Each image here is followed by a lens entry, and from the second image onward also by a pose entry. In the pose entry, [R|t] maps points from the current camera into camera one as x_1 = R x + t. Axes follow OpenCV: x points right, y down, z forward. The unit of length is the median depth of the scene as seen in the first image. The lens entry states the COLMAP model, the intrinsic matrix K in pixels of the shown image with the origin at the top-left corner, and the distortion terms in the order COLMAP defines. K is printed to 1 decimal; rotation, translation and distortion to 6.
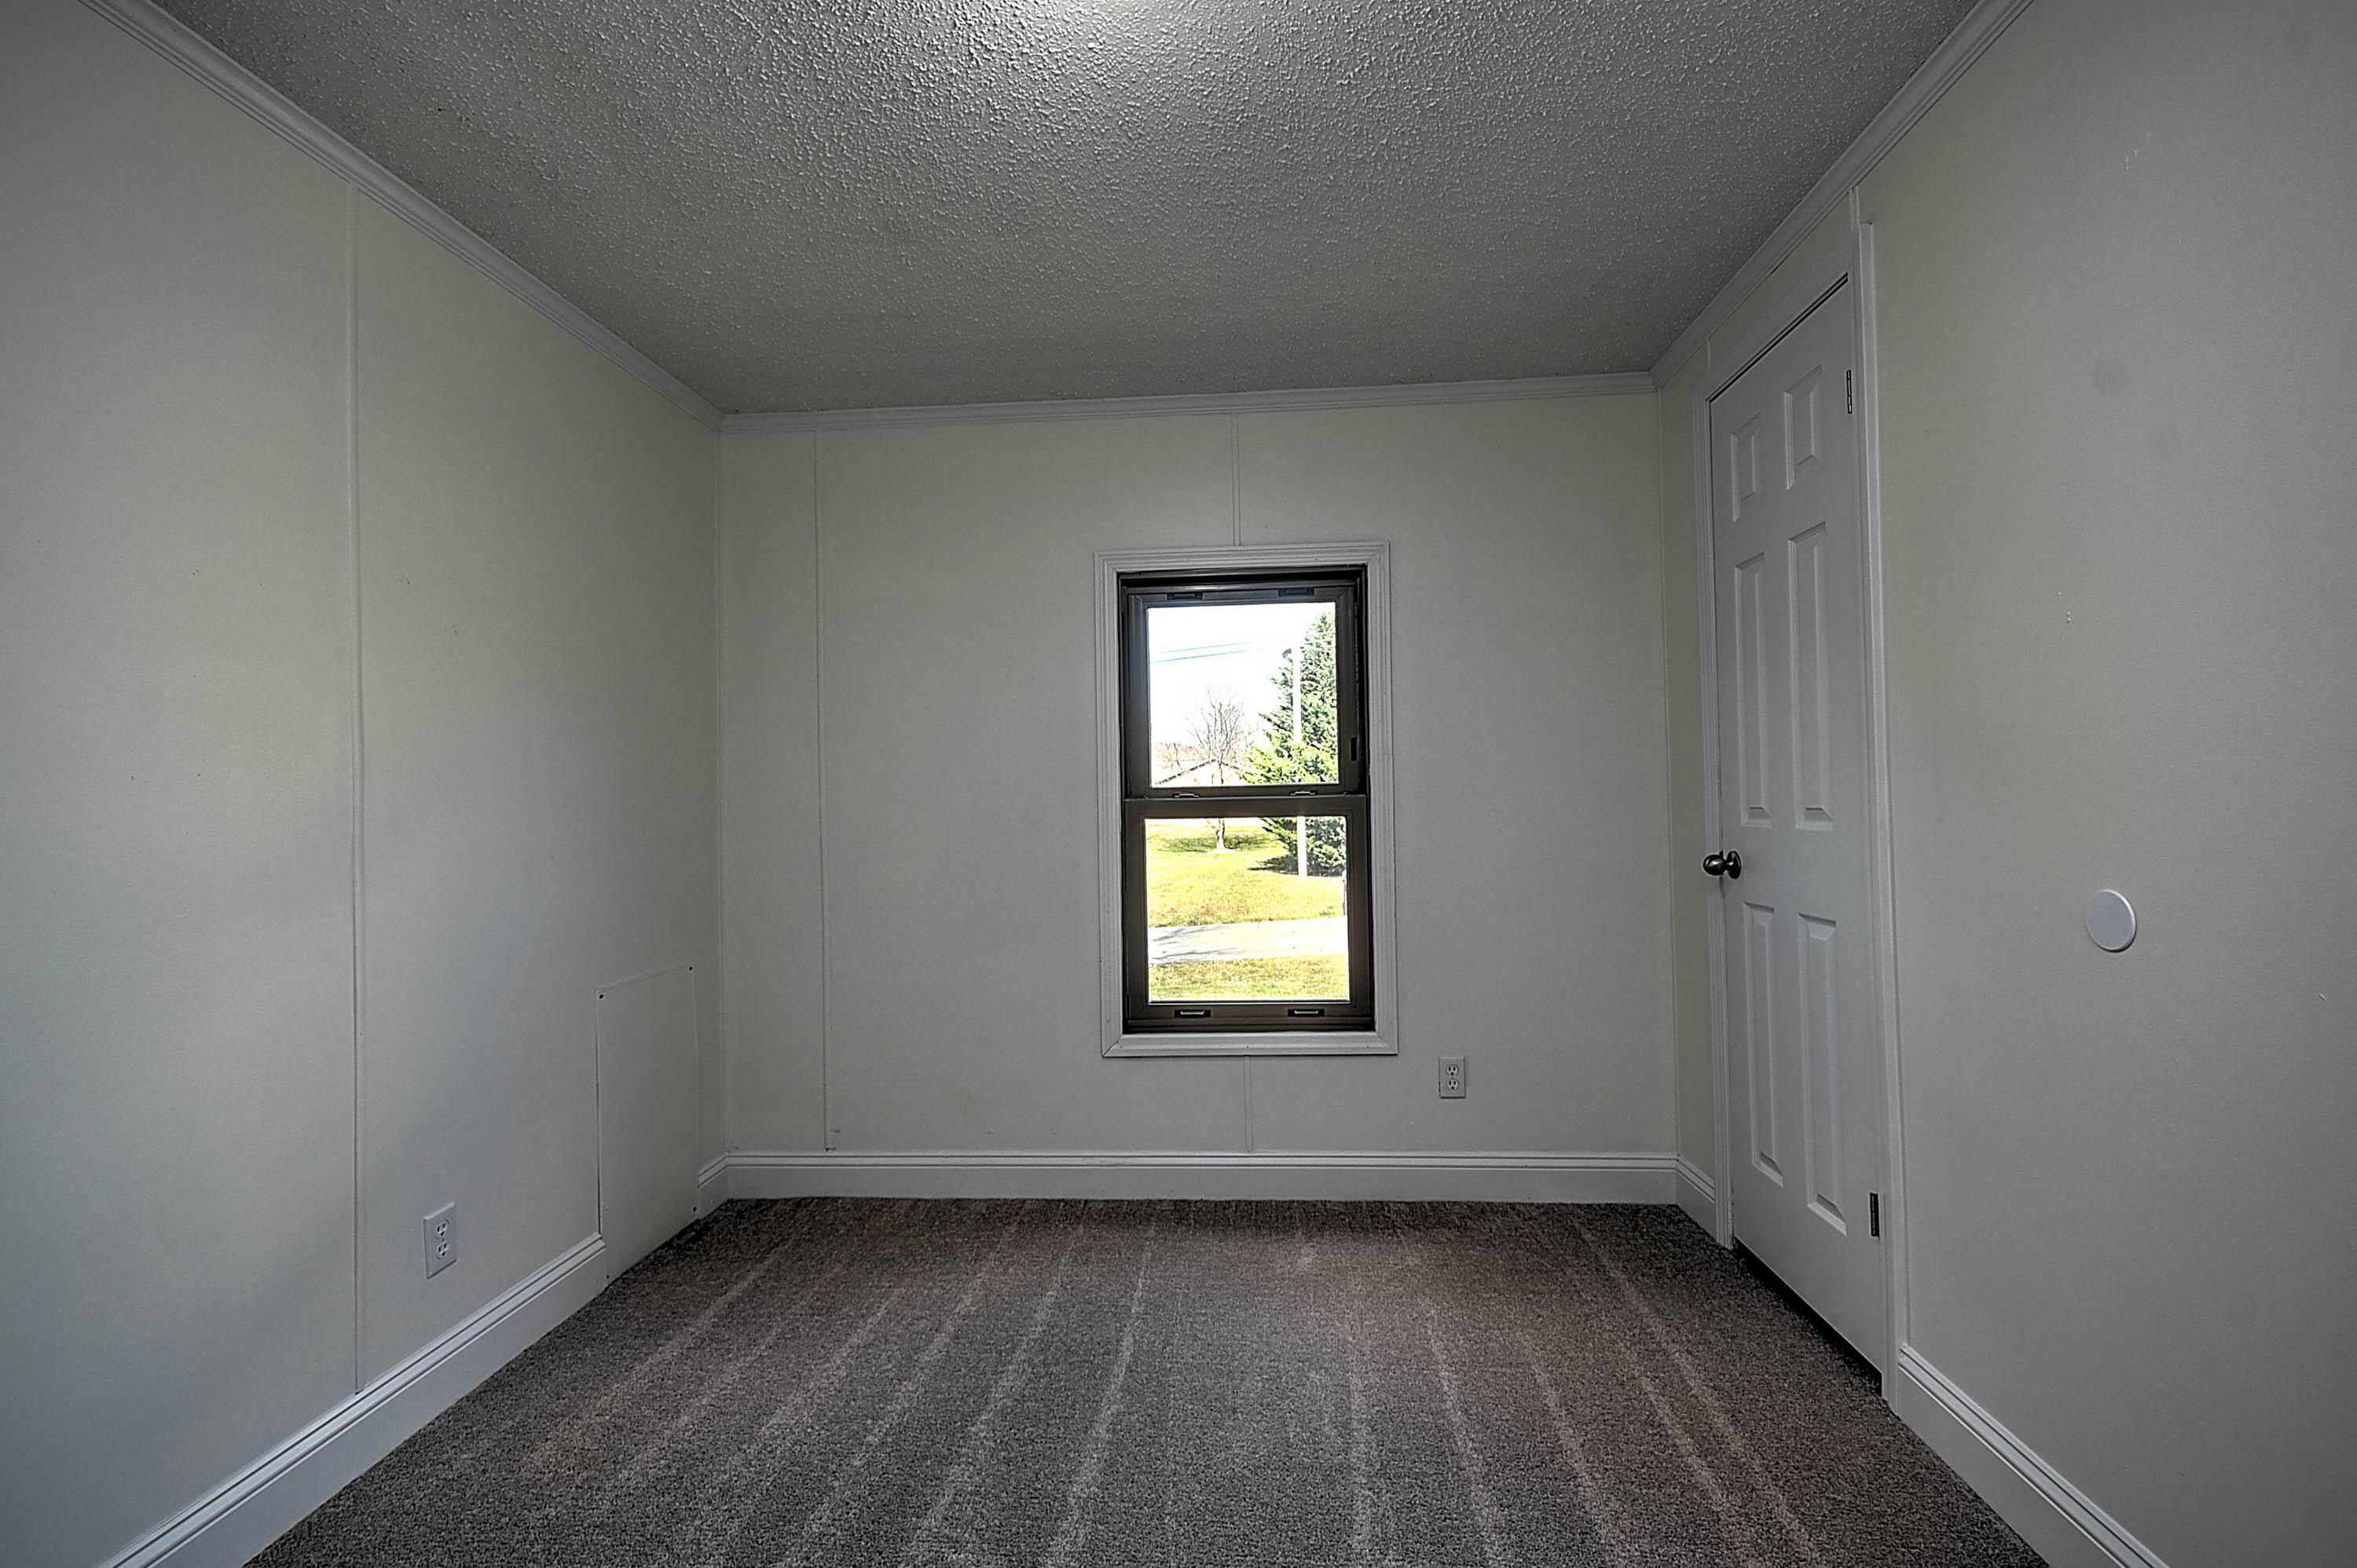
lens RADIAL K [[1025.8, 0, 1216.5], [0, 1025.8, 781.0], [0, 0, 1]] dist [0.007700, -0.006897]
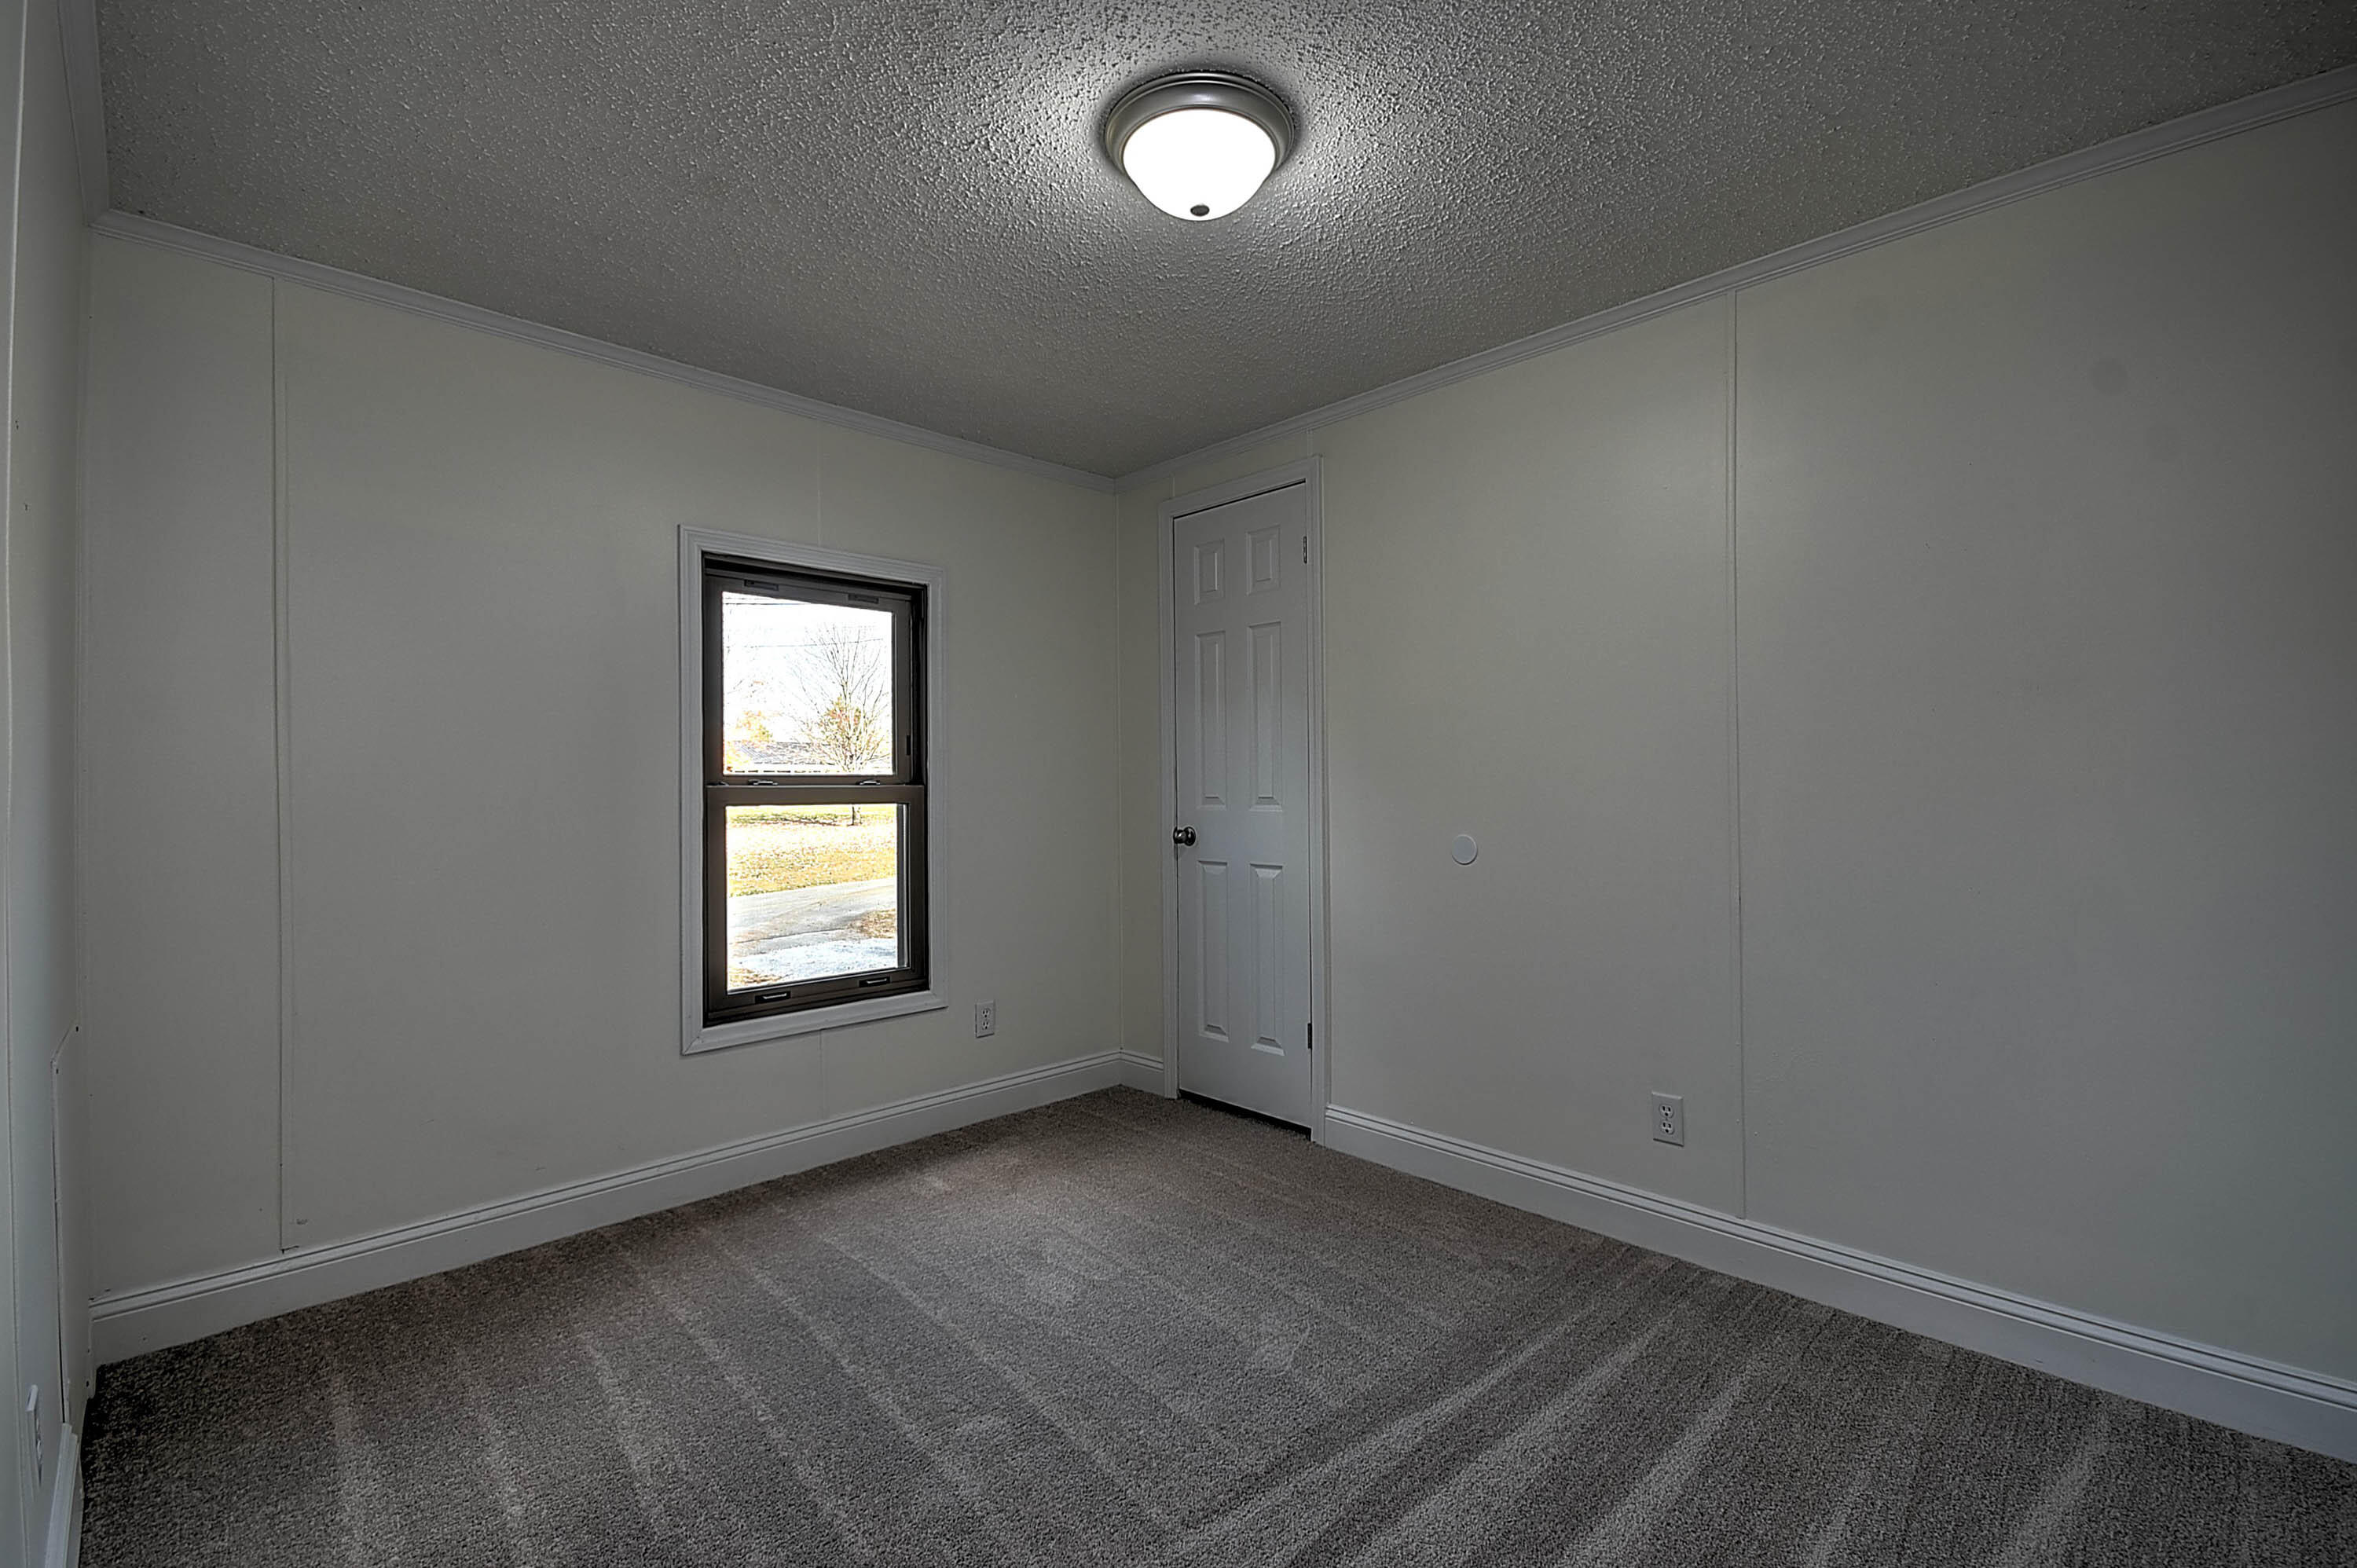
lens RADIAL K [[1025.8, 0, 1182.7], [0, 1025.8, 774.6], [0, 0, 1]] dist [0.007700, -0.006897]
pose [[0.664413, 0.021943, 0.747043, -0.520383], [-0.021244, 0.999719, -0.010471, 0.007279], [-0.747063, -0.008914, 0.664693, 0.019842]]
